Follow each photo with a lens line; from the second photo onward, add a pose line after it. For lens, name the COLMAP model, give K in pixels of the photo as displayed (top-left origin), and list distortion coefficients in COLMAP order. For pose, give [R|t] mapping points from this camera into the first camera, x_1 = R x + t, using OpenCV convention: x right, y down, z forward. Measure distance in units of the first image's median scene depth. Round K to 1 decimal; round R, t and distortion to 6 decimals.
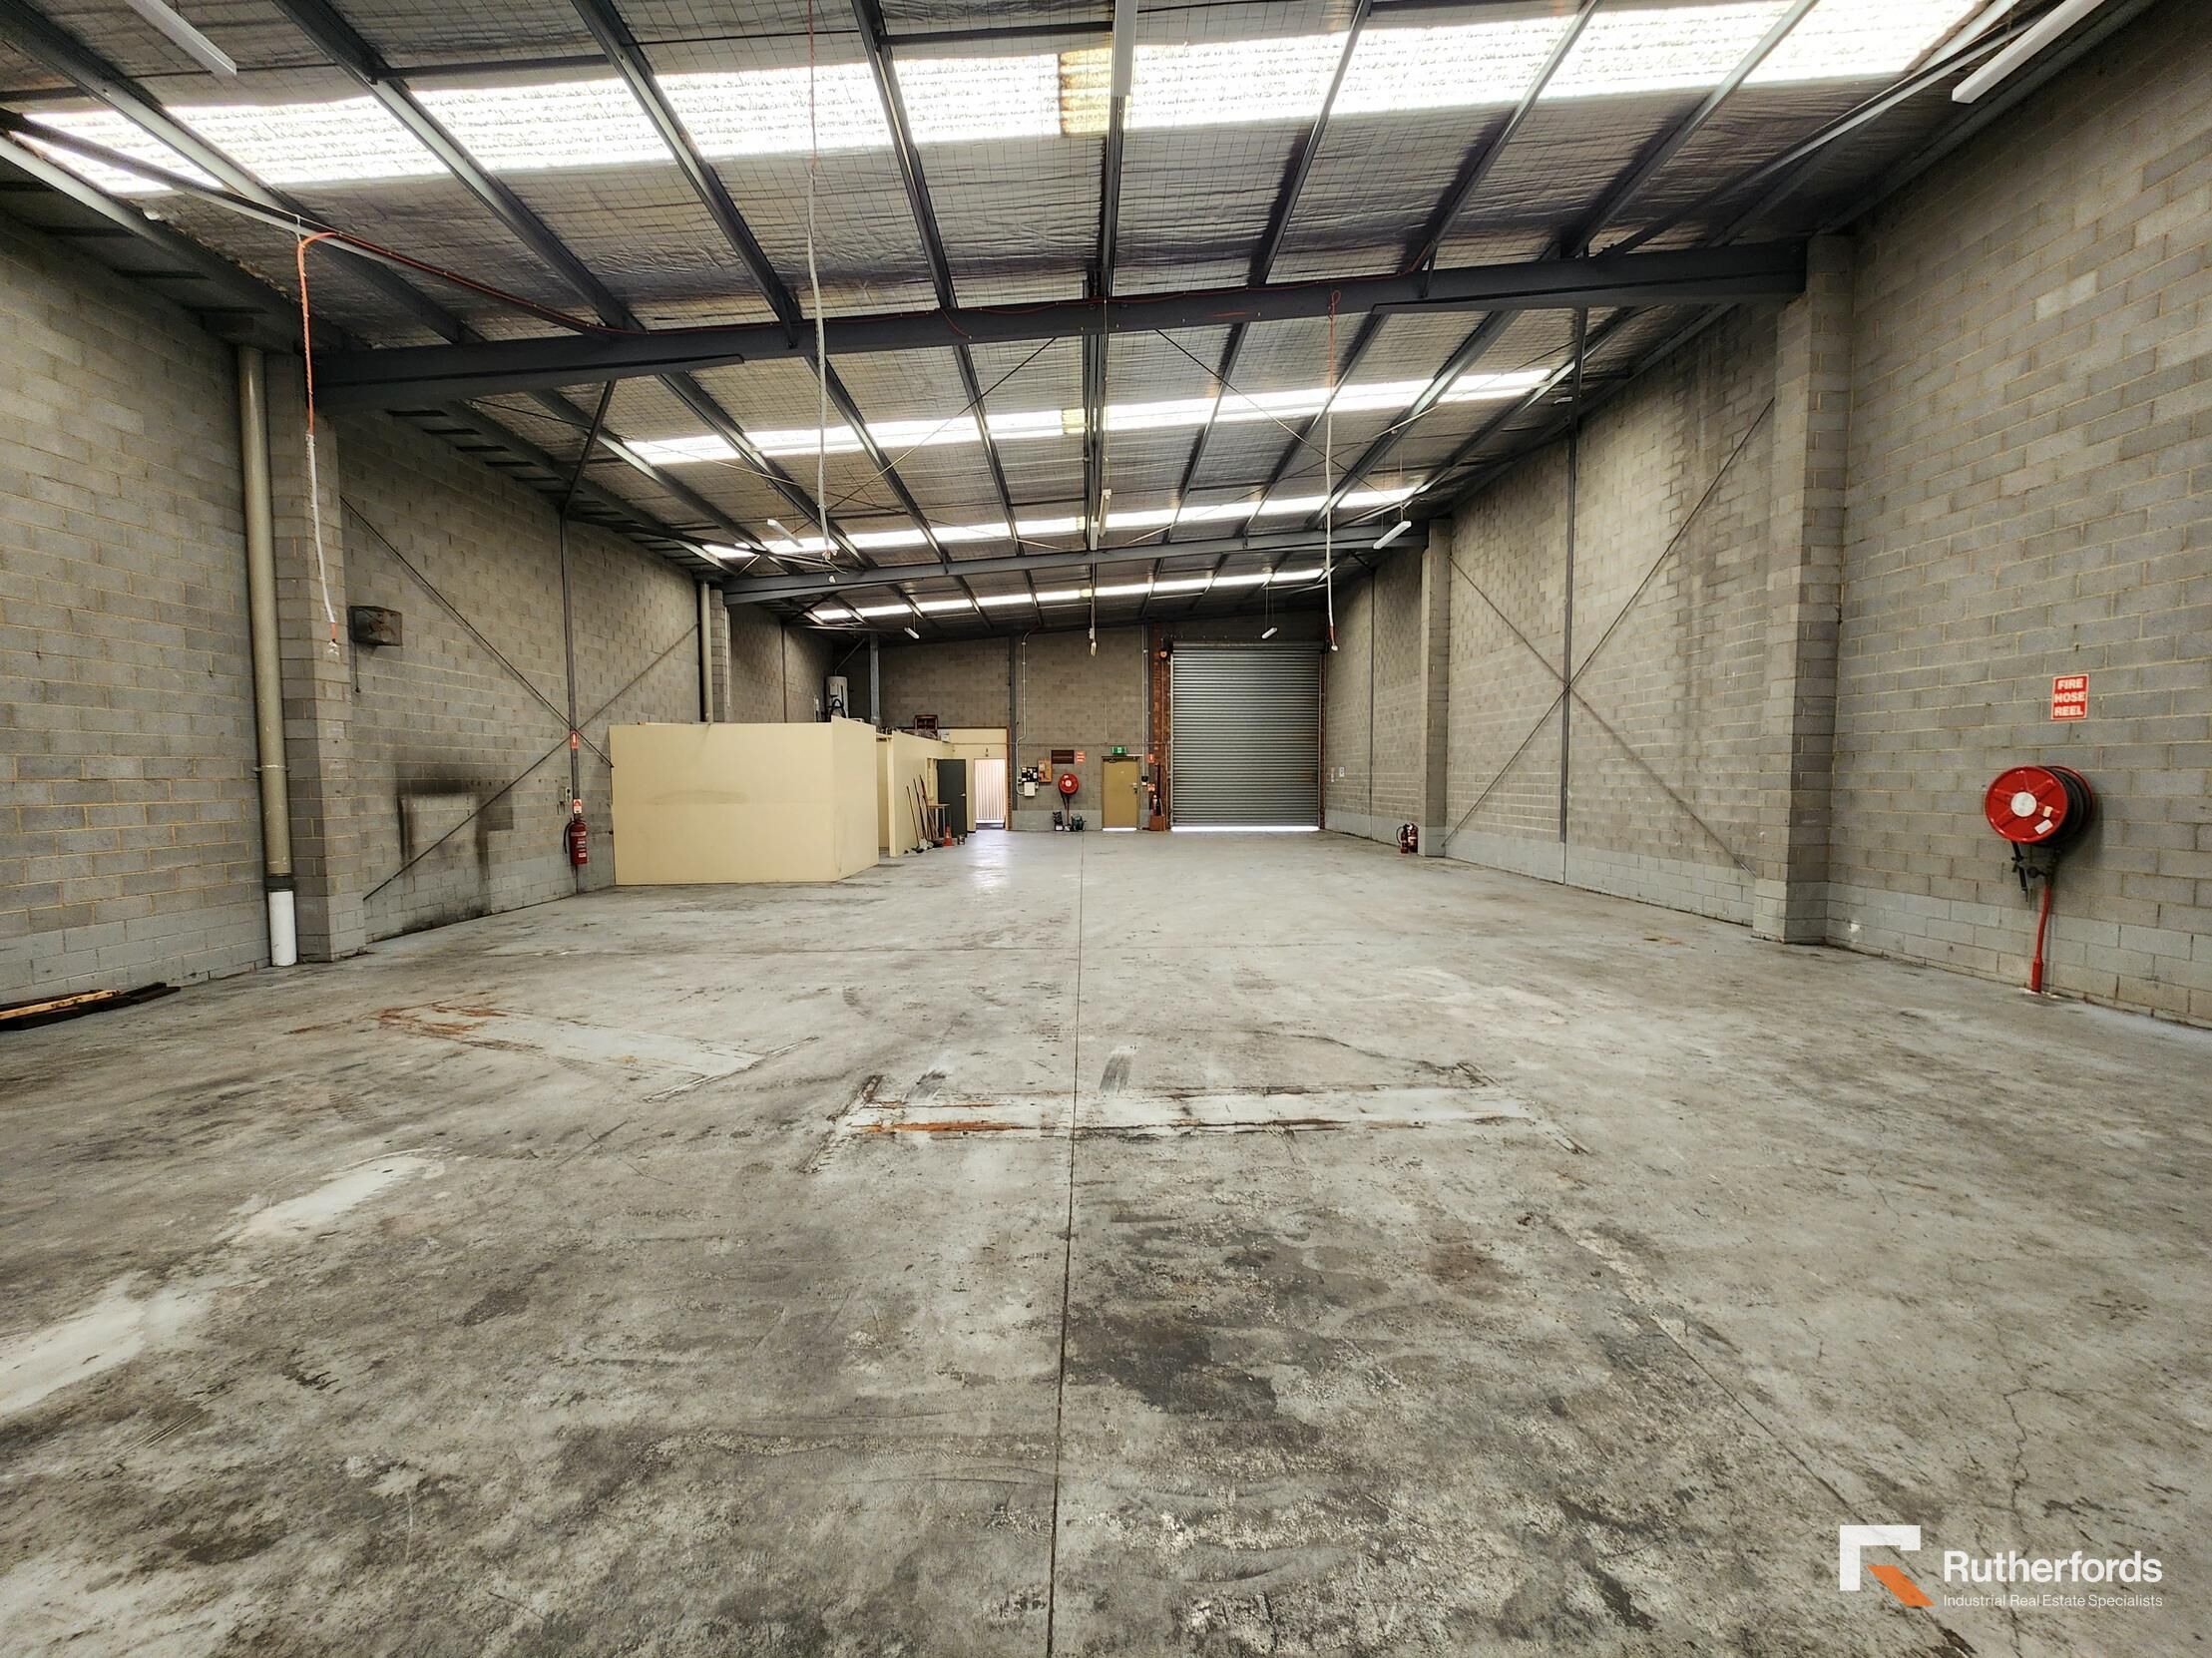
lens RADIAL K [[902.8, 0, 1117.5], [0, 902.8, 833.3], [0, 0, 1]] dist [-0.000687, 0.000805]
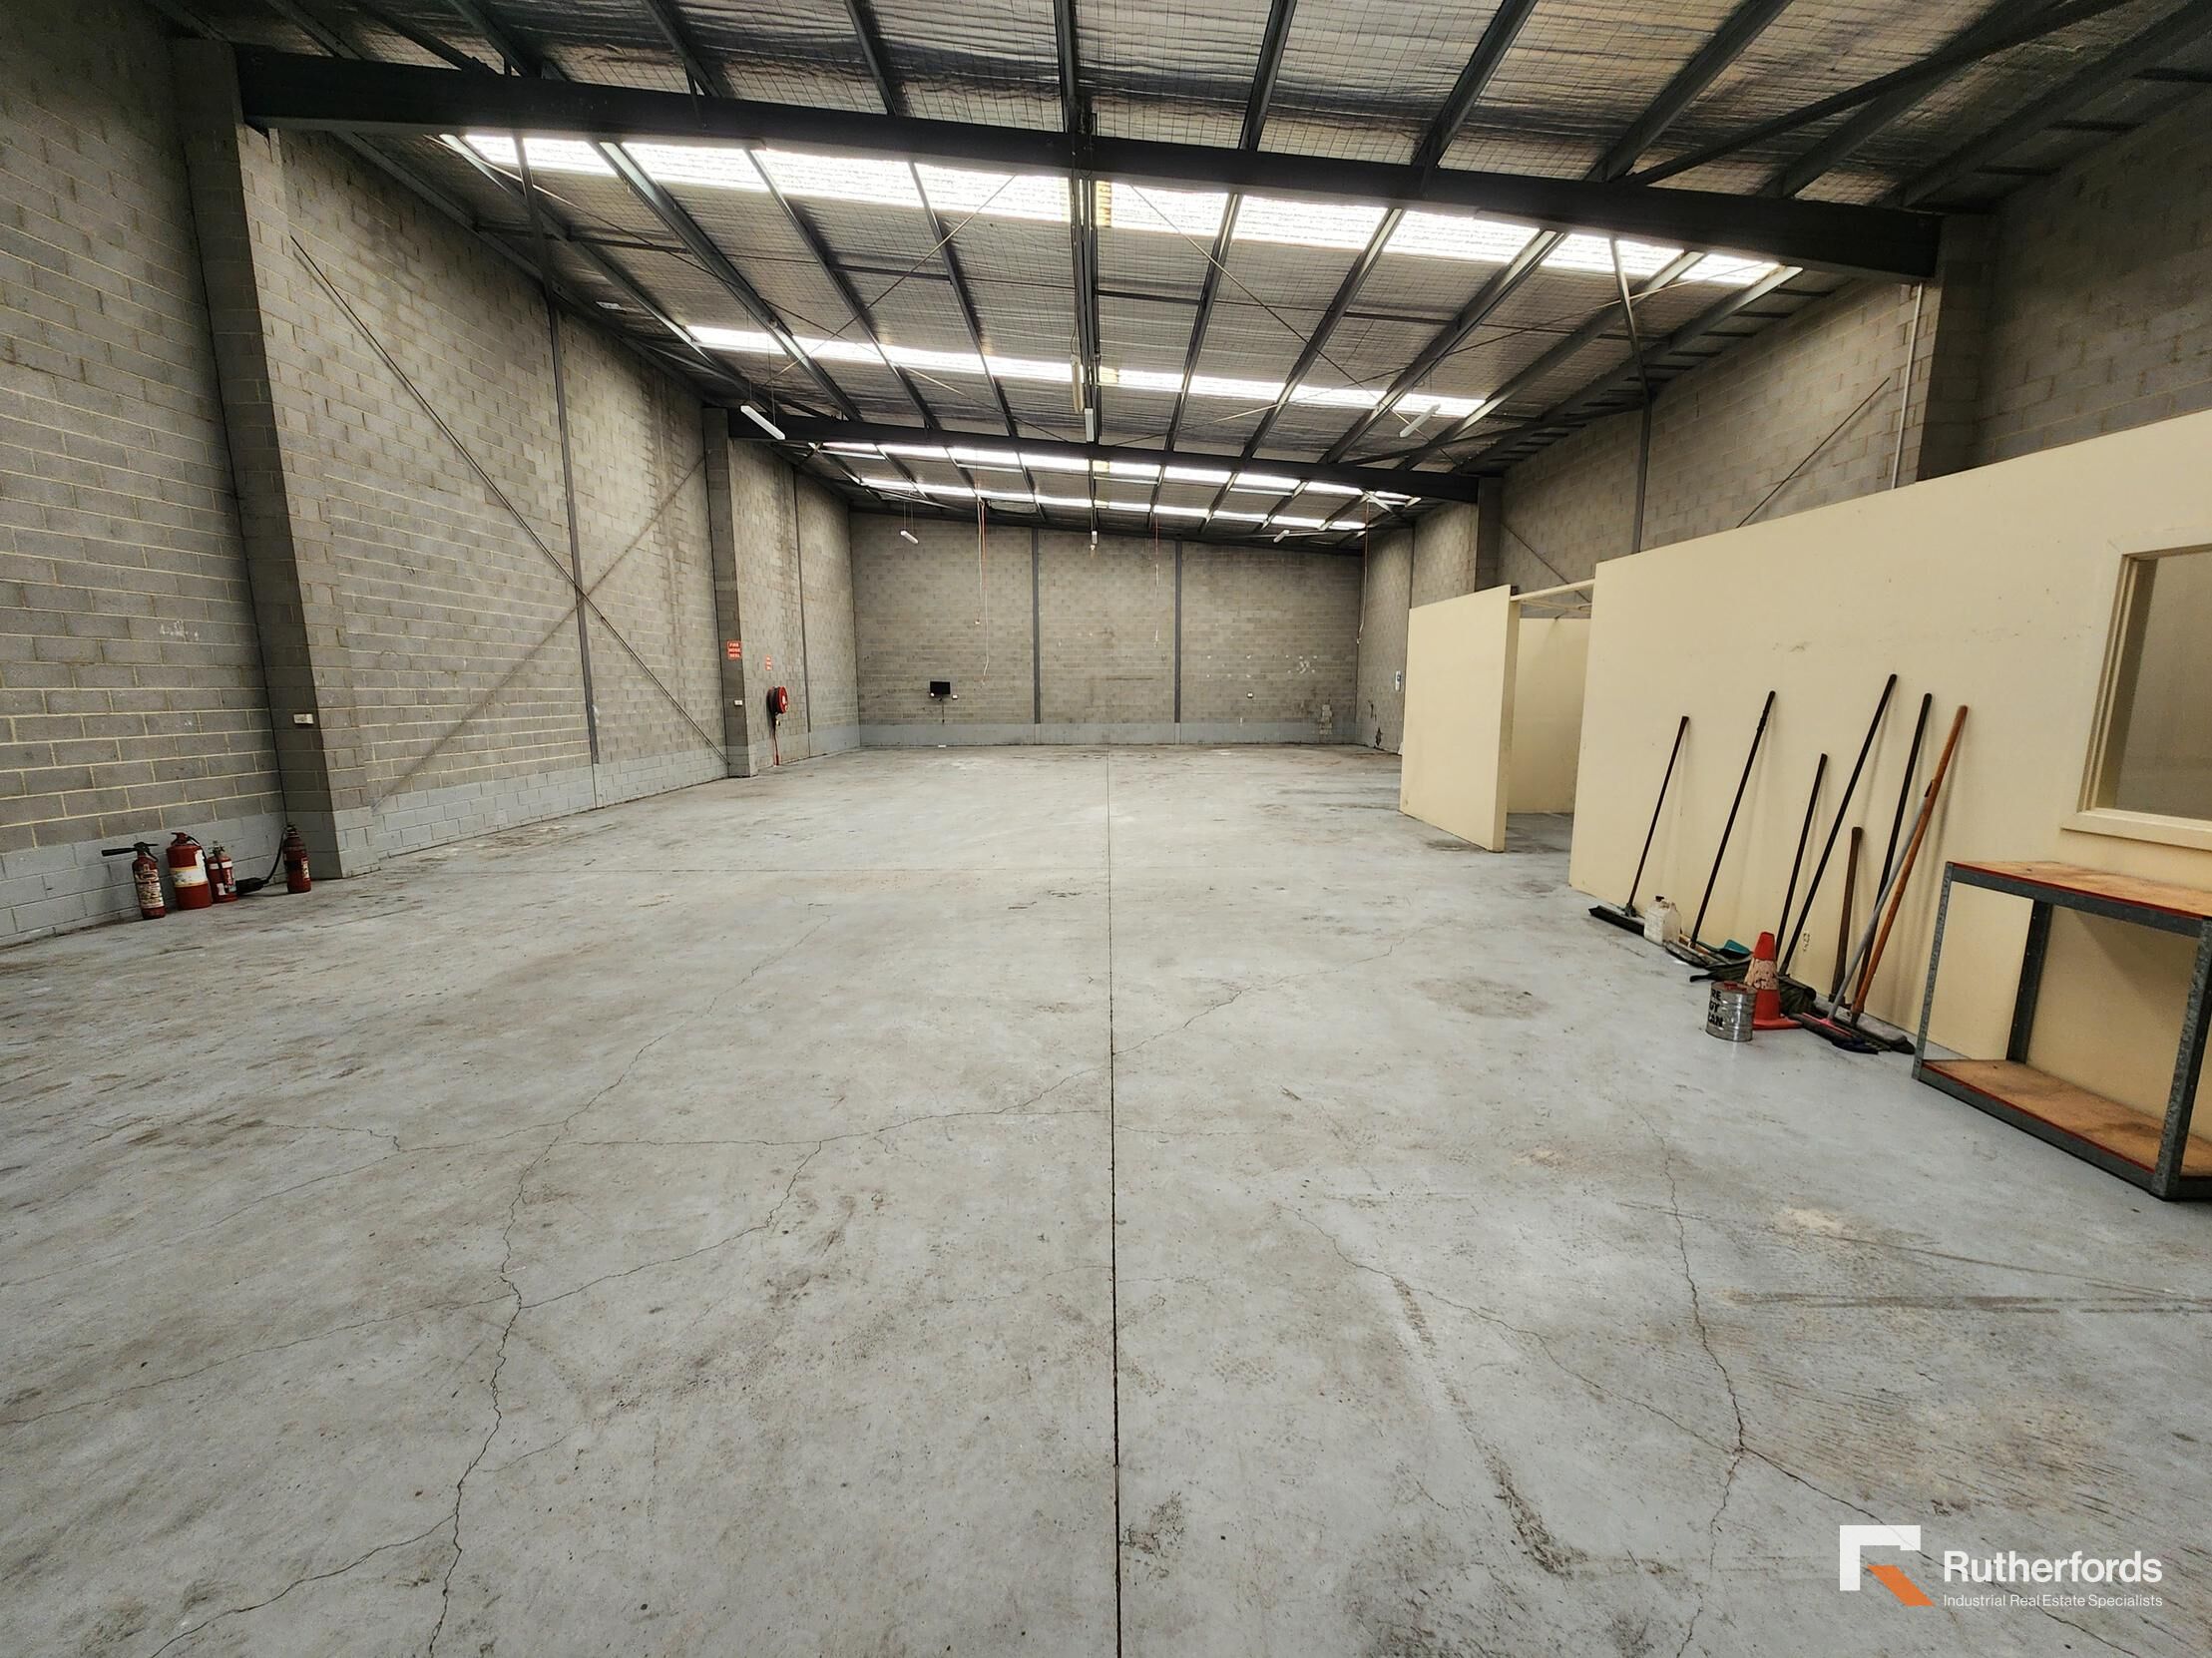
lens RADIAL K [[902.8, 0, 1105.0], [0, 902.8, 829.1], [0, 0, 1]] dist [-0.000687, 0.000805]
pose [[-0.999358, 0.006953, 0.035137, -0.093771], [0.014509, 0.975475, 0.219630, -0.171075], [-0.032748, 0.219999, -0.974950, 2.681474]]
